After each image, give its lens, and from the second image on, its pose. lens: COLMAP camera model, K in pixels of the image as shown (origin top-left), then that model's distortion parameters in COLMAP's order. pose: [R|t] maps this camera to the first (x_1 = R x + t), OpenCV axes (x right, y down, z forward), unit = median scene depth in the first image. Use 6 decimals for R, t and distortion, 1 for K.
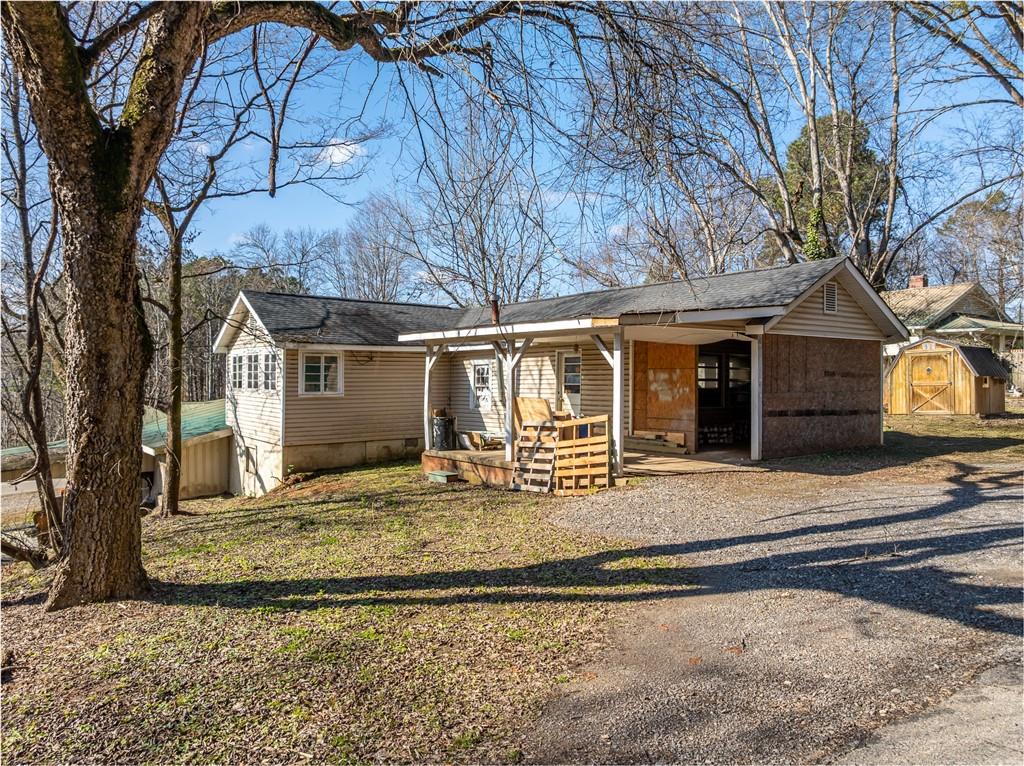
lens RADIAL K [[724.4, 0, 512.0], [0, 724.4, 383.0], [0, 0, 1]] dist [-0.029311, -0.000941]
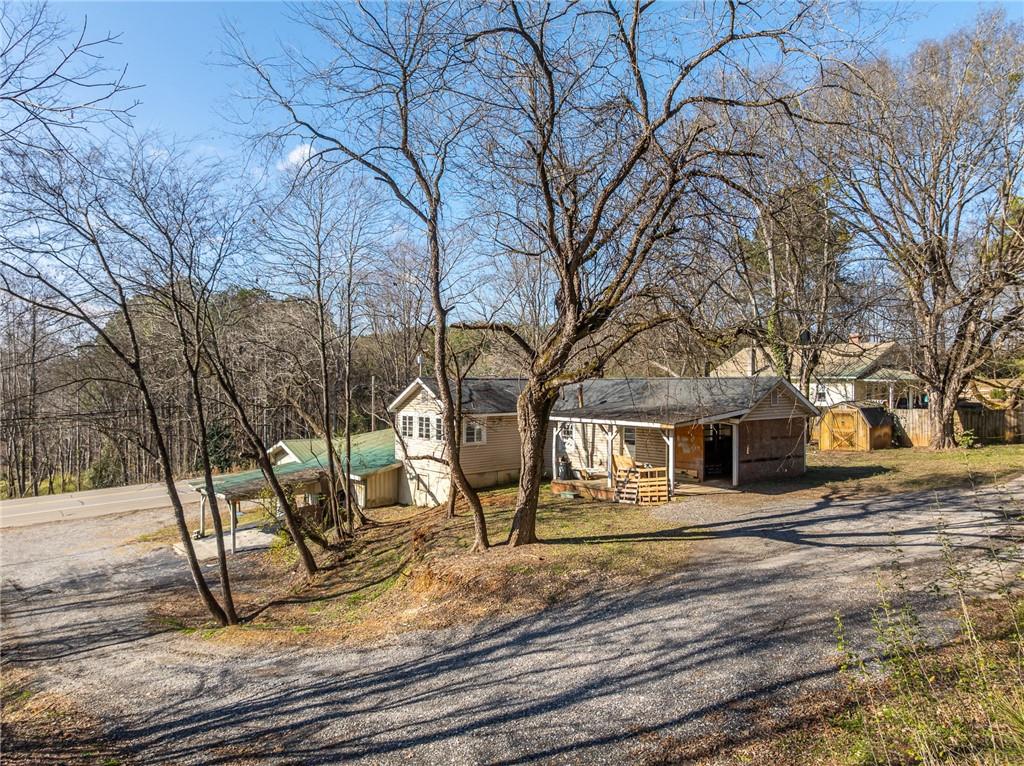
lens RADIAL K [[724.4, 0, 512.0], [0, 724.4, 383.0], [0, 0, 1]] dist [-0.029311, -0.000941]
pose [[0.999568, -0.001913, 0.029331, -0.318558], [0.002018, 0.999992, -0.003562, -0.163610], [-0.029324, 0.003619, 0.999563, -0.924505]]
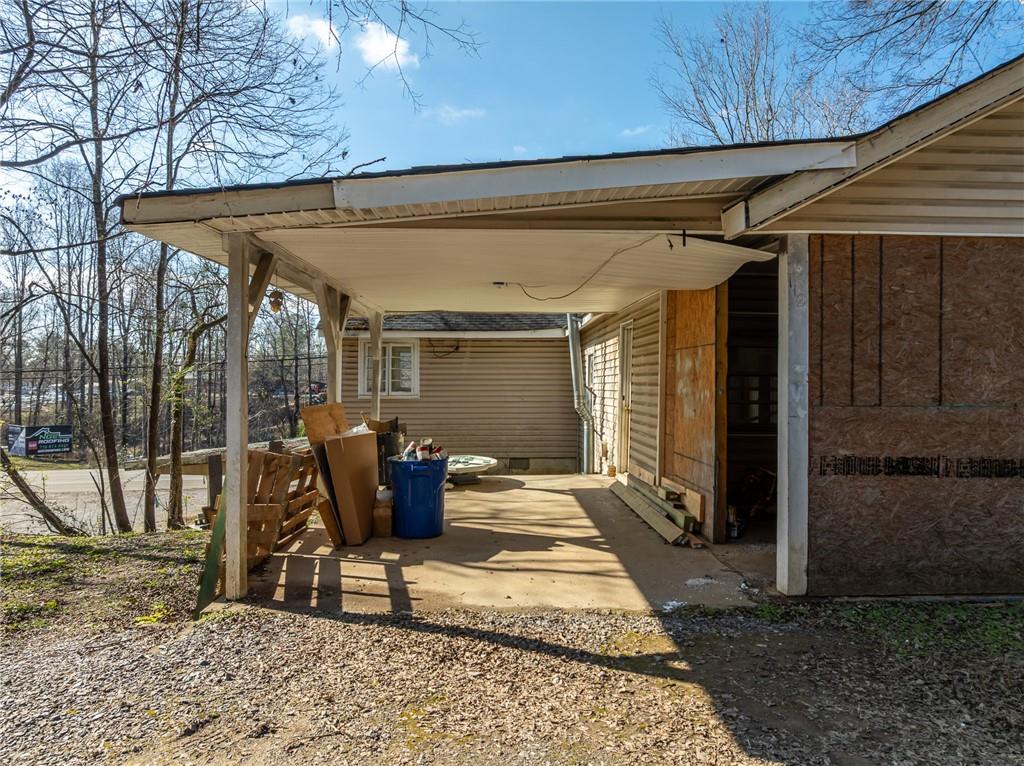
lens RADIAL K [[724.4, 0, 512.0], [0, 724.4, 383.0], [0, 0, 1]] dist [-0.029311, -0.000941]
pose [[0.808548, 0.002377, -0.588425, 0.431482], [-0.003818, 0.999992, -0.001207, 0.003474], [0.588417, 0.003222, 0.808551, 0.623851]]
